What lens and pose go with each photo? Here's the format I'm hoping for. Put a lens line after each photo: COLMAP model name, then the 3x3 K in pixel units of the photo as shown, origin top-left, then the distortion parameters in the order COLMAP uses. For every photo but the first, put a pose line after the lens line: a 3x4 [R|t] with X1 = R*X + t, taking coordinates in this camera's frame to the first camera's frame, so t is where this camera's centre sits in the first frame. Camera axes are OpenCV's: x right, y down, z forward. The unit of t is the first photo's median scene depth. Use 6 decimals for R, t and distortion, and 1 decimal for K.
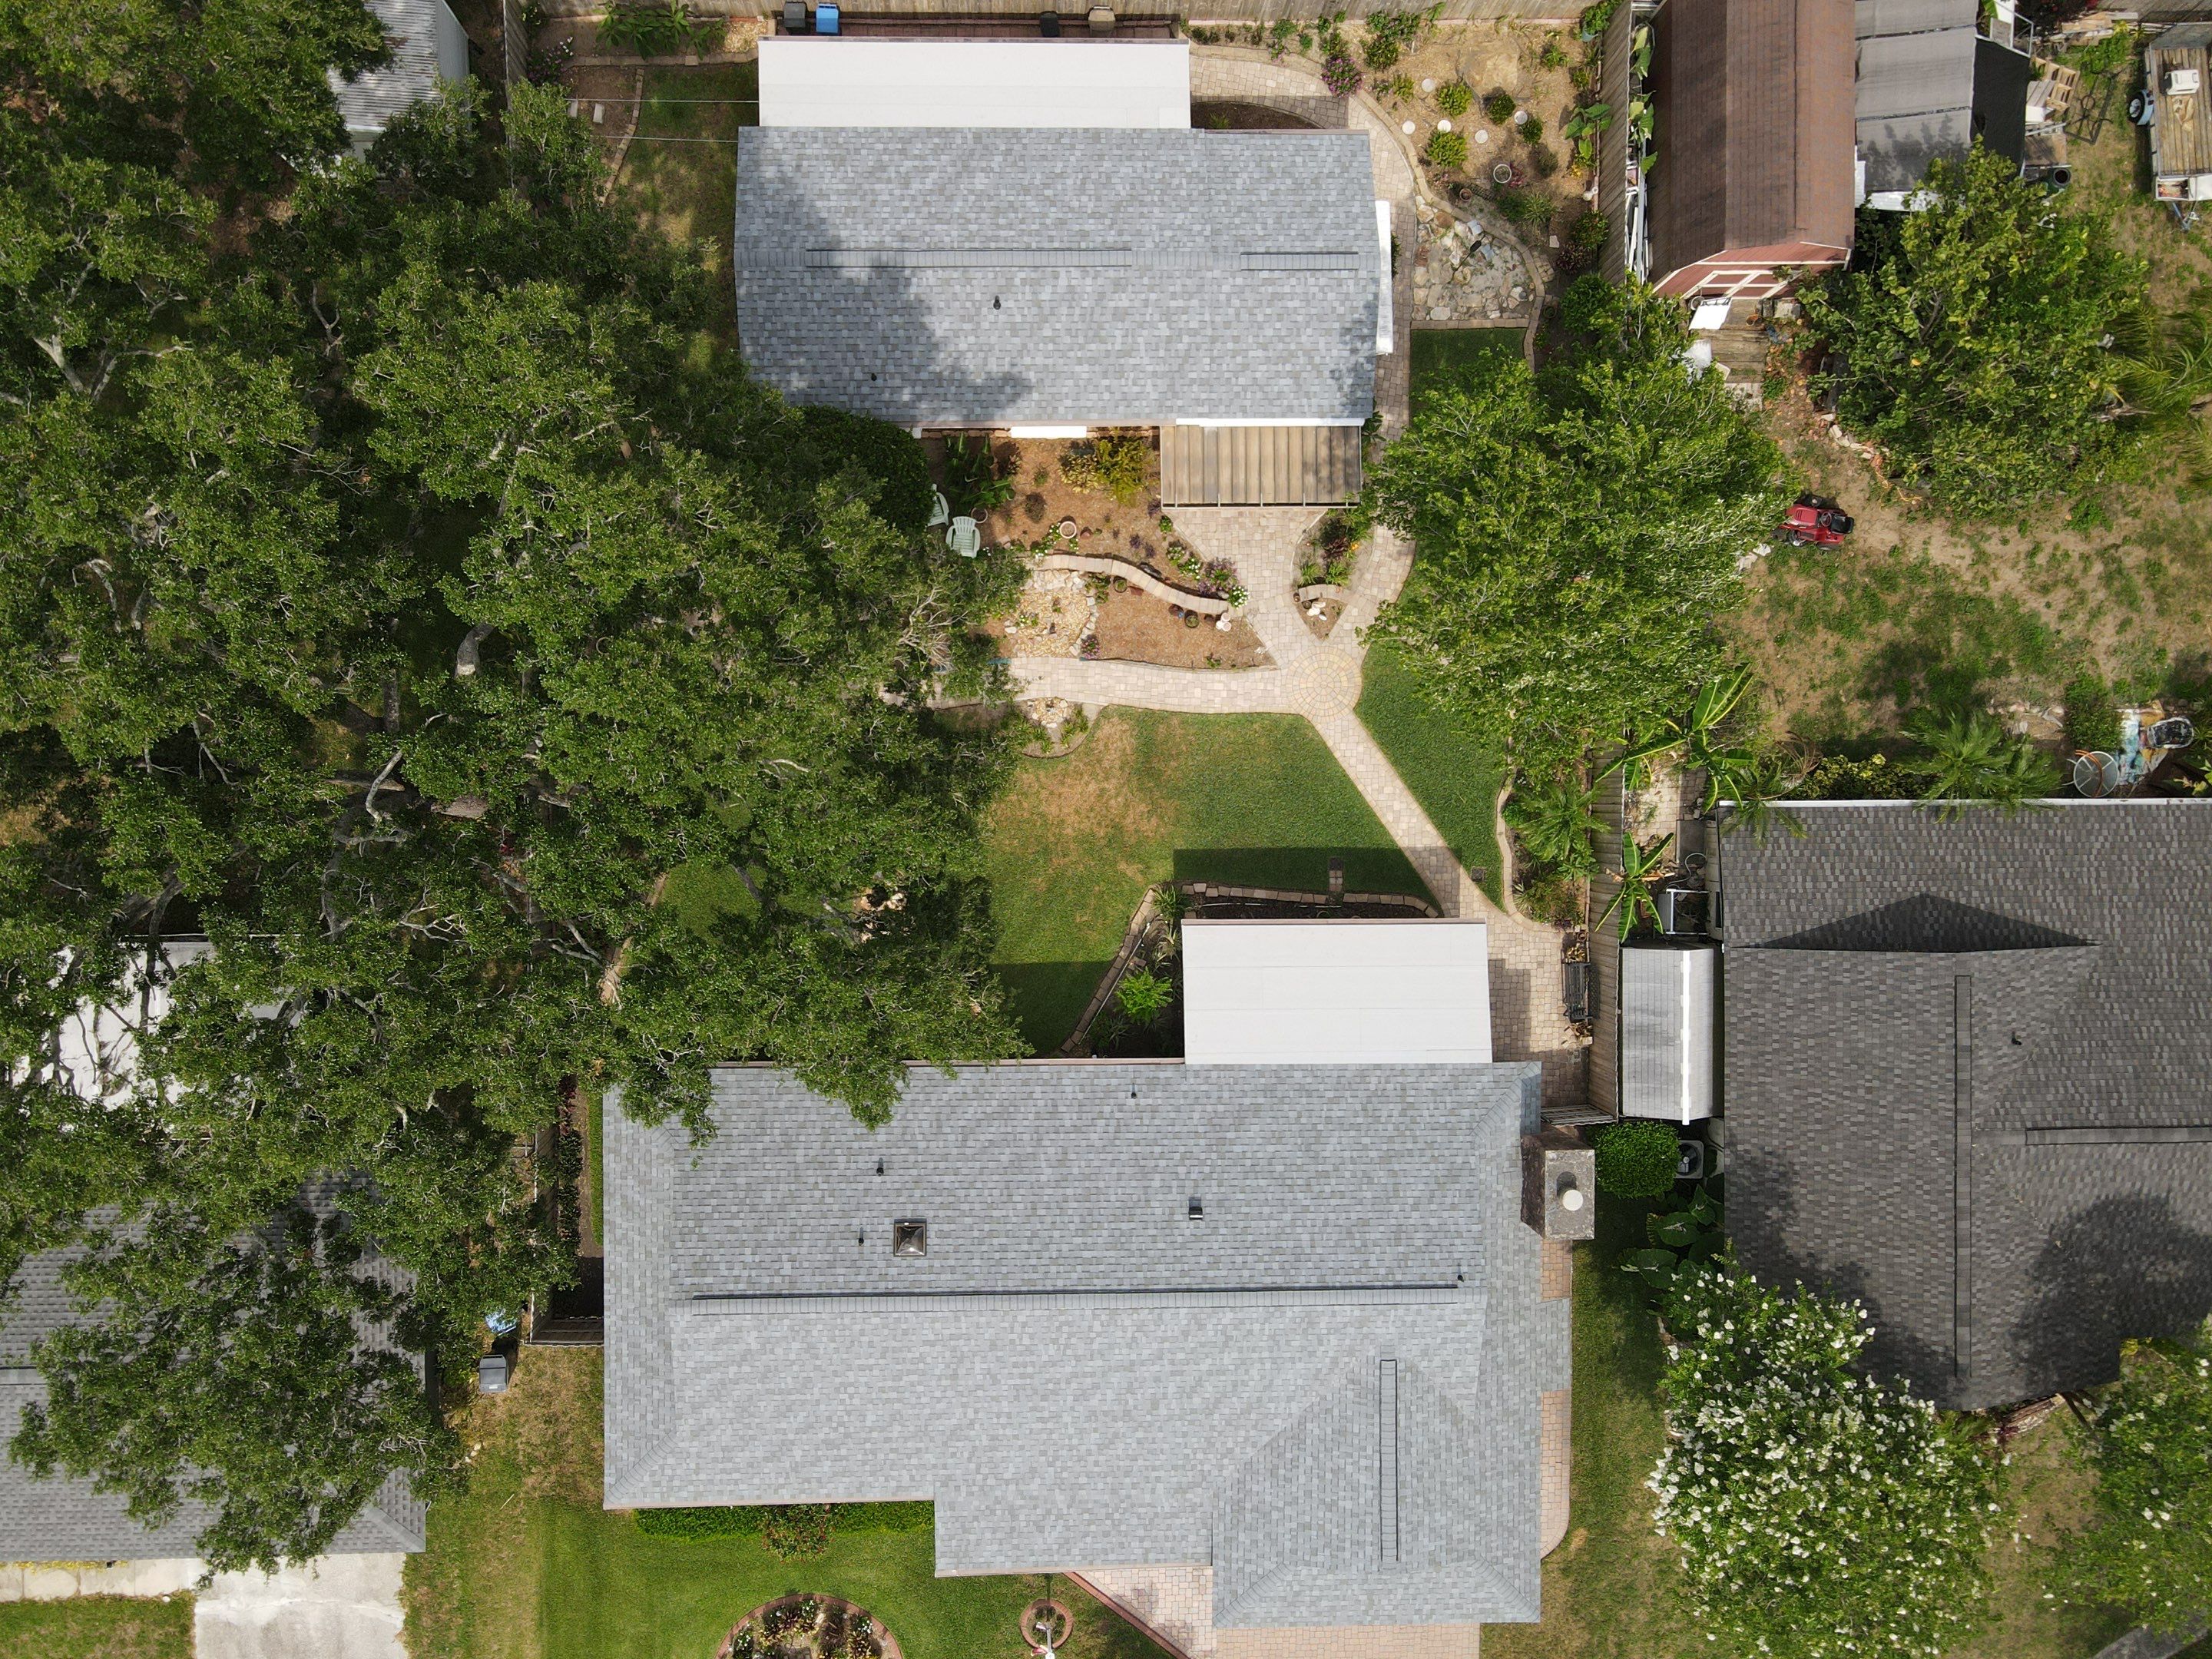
lens RADIAL K [[1627.8, 0, 1077.6], [0, 1627.8, 827.5], [0, 0, 1]] dist [-0.007923, 0.030842]
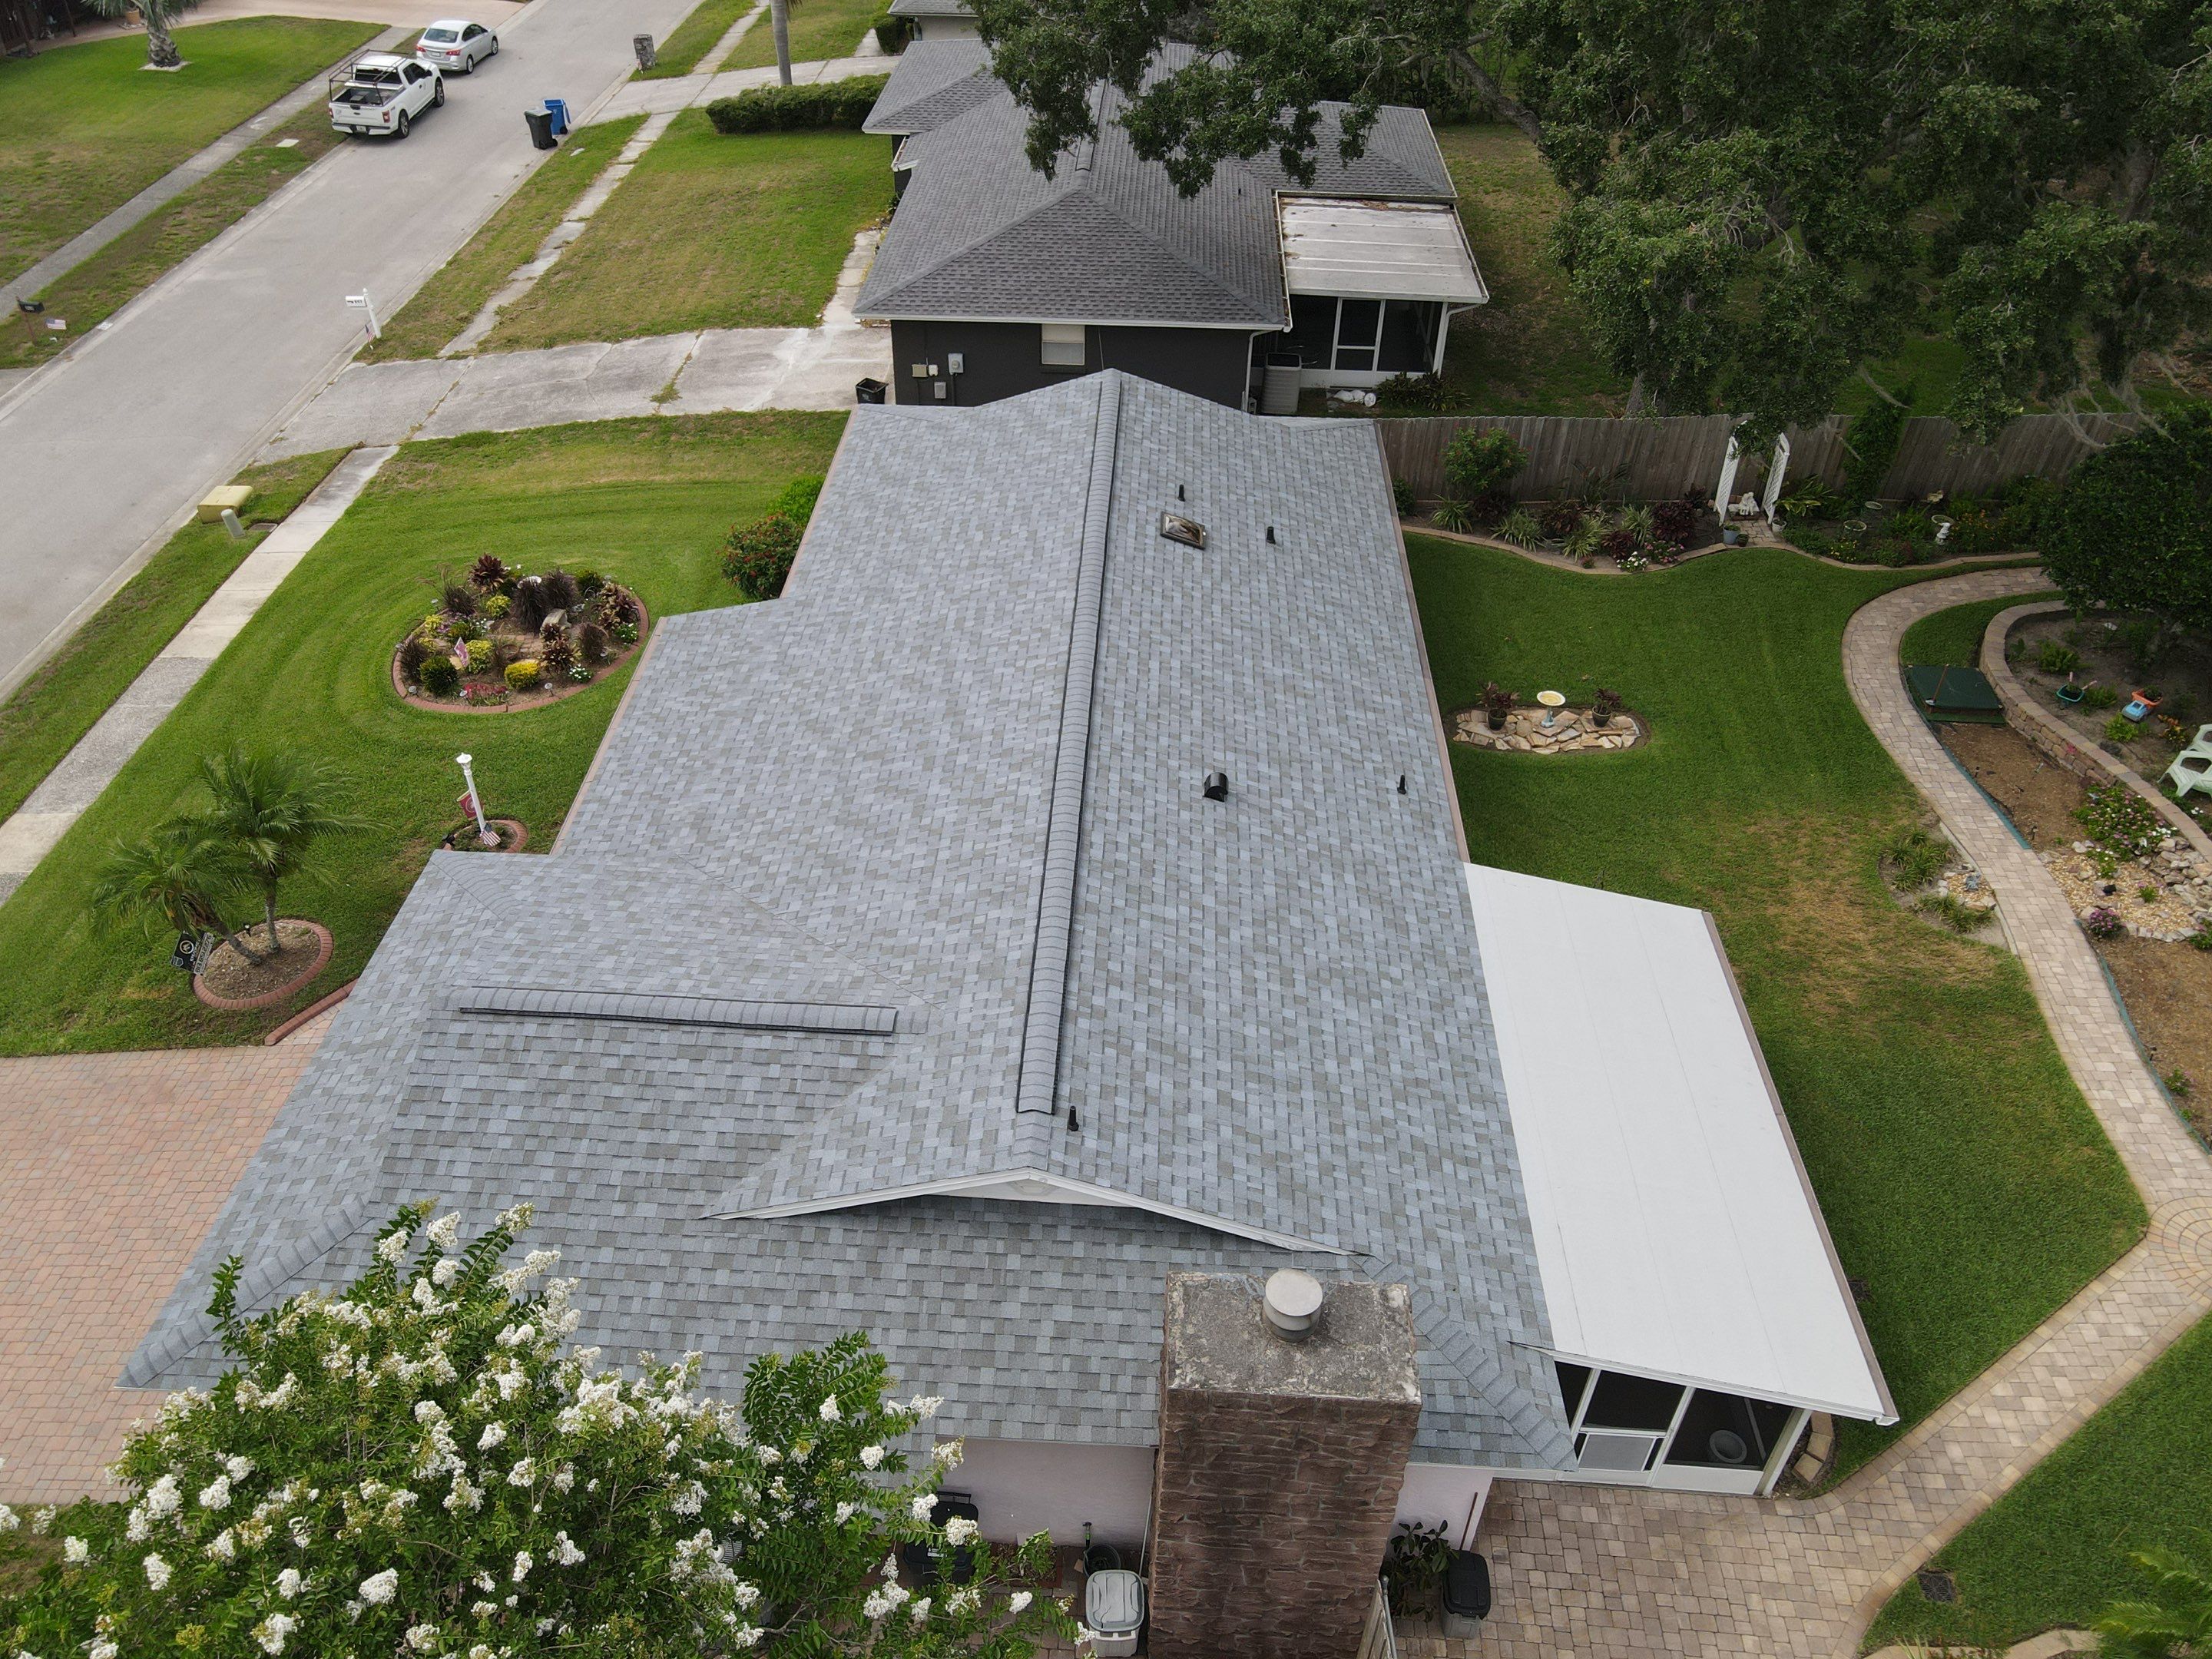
lens RADIAL K [[1627.8, 0, 1079.2], [0, 1627.8, 823.1], [0, 0, 1]] dist [-0.007923, 0.030842]
pose [[-0.059342, 0.584326, -0.809347, 0.512074], [-0.997965, -0.053691, 0.034408, 0.255508], [-0.023349, 0.809741, 0.586323, 0.664226]]
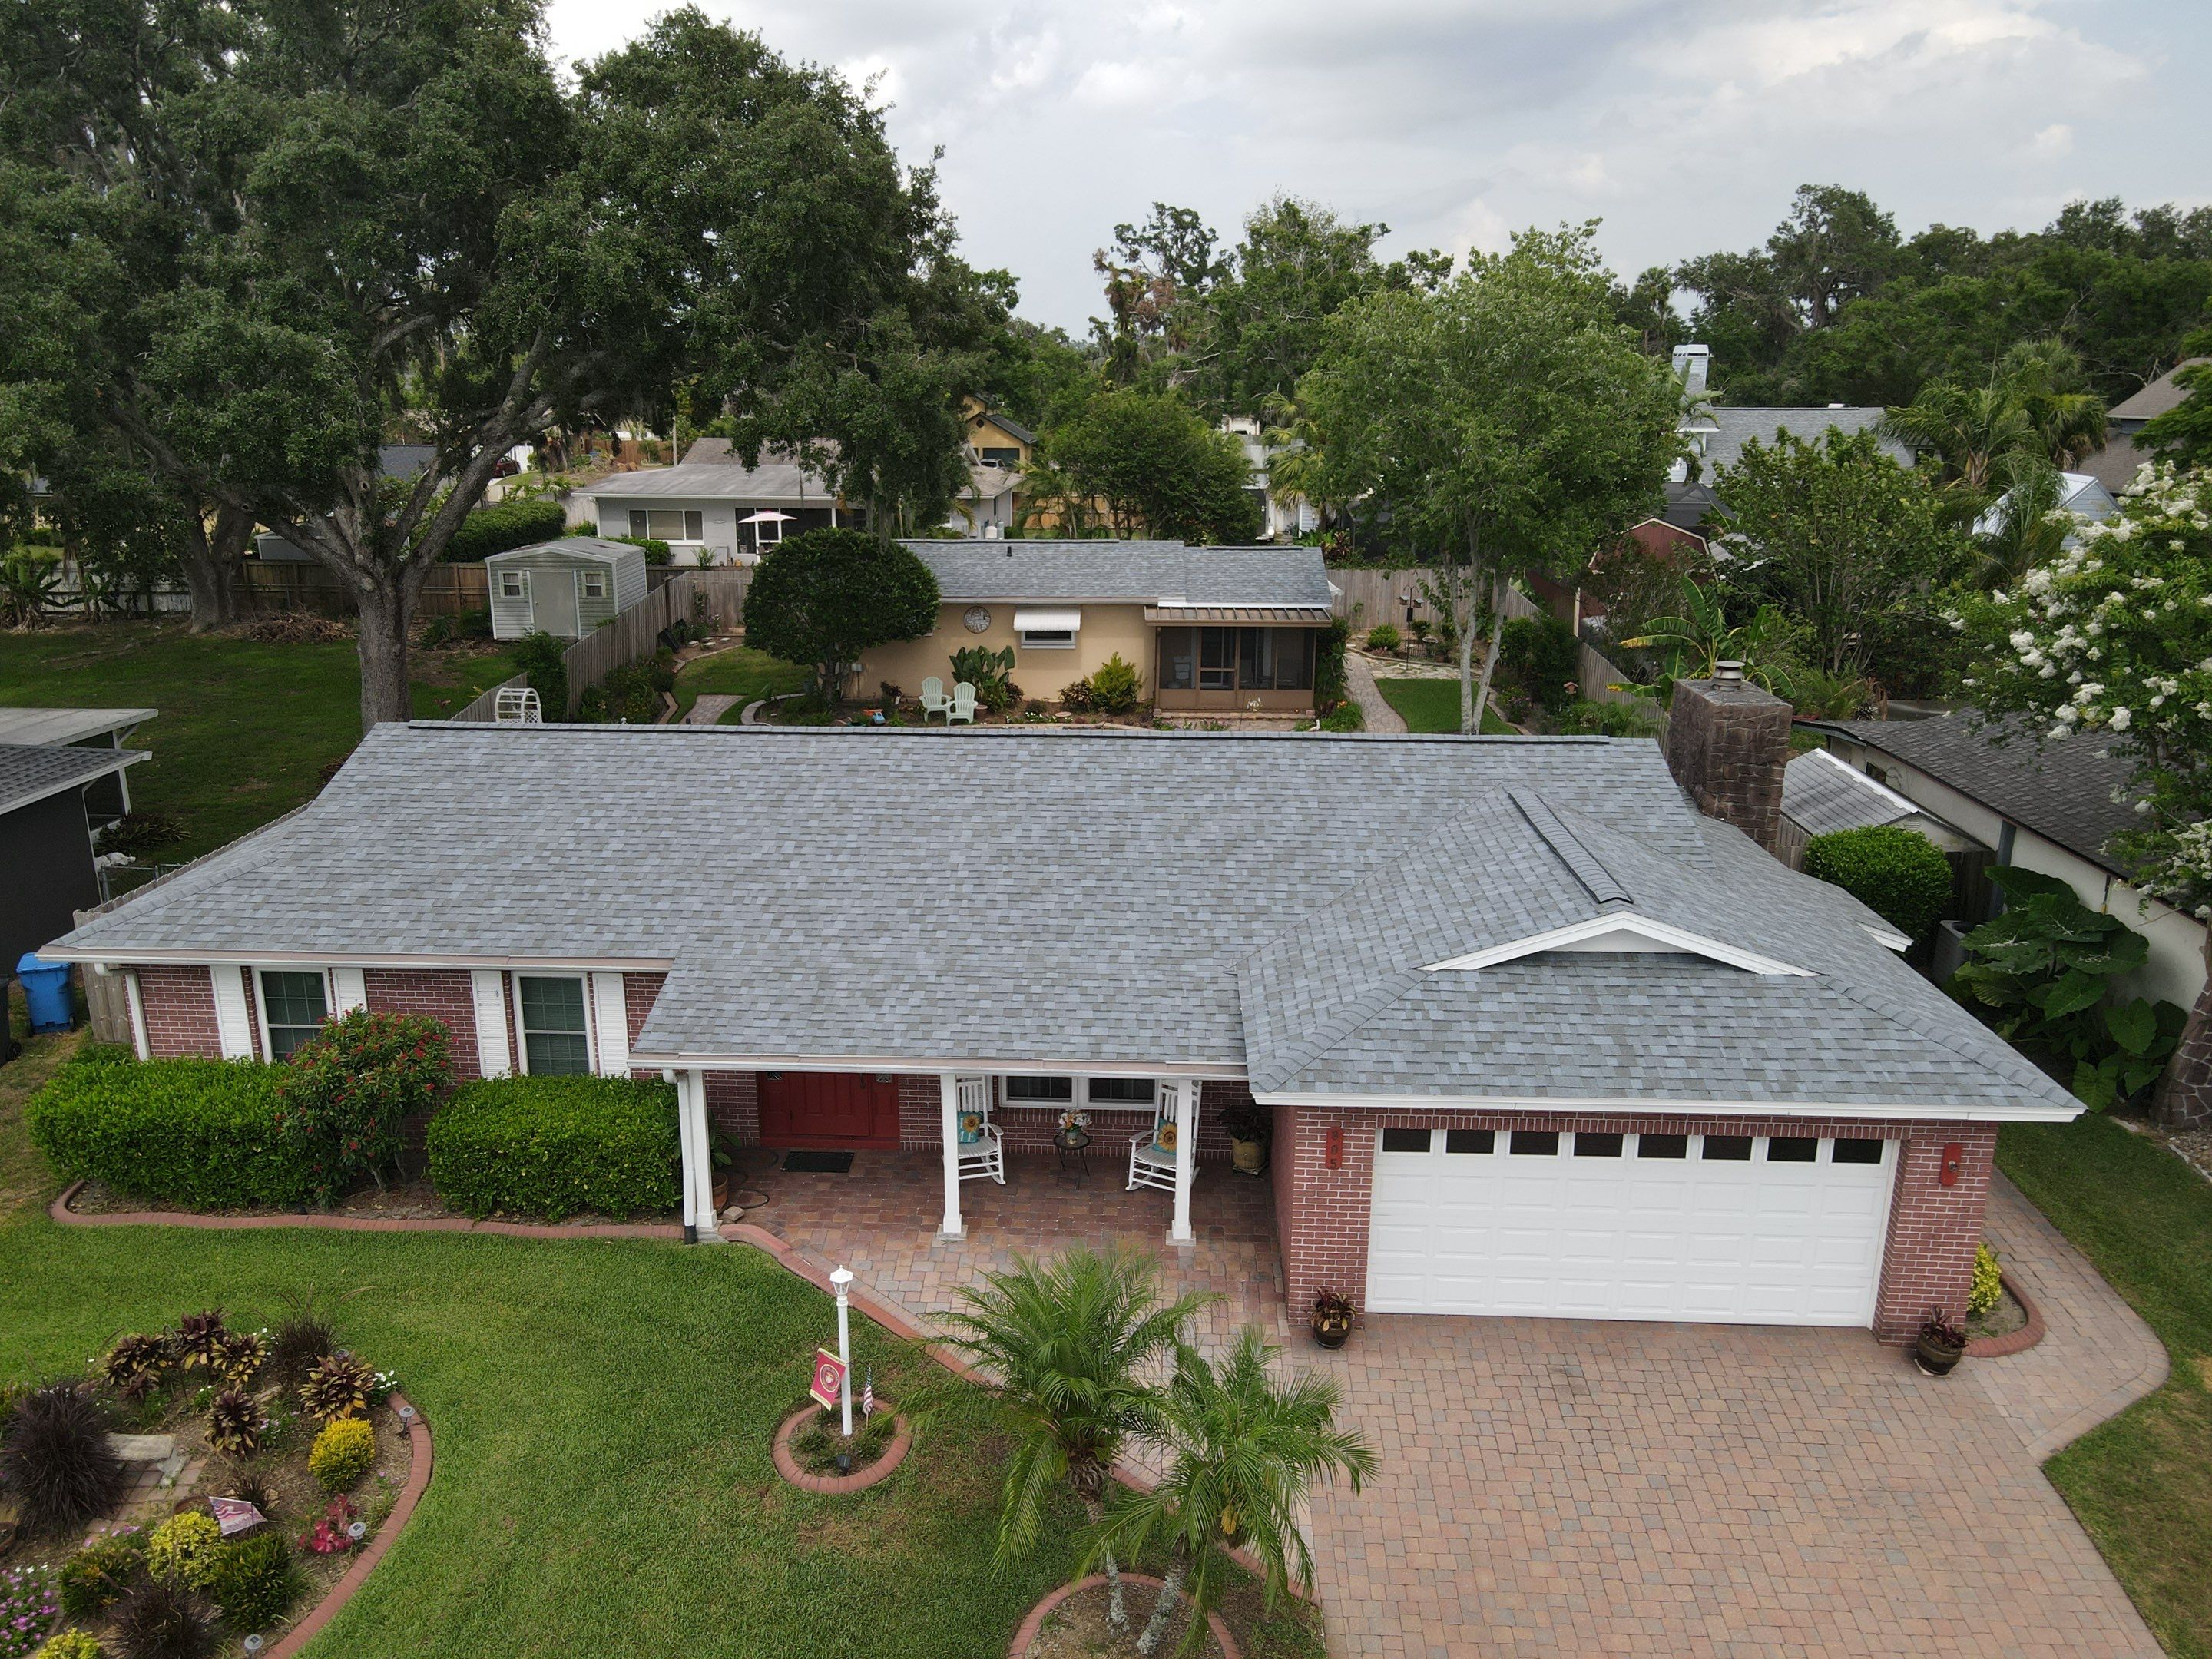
lens RADIAL K [[1627.8, 0, 1073.4], [0, 1627.8, 802.8], [0, 0, 1]] dist [-0.007923, 0.030842]
pose [[0.997524, -0.031154, -0.063047, 0.066583], [-0.053322, 0.249449, -0.966919, 0.872089], [0.045851, 0.967887, 0.247171, 0.828214]]
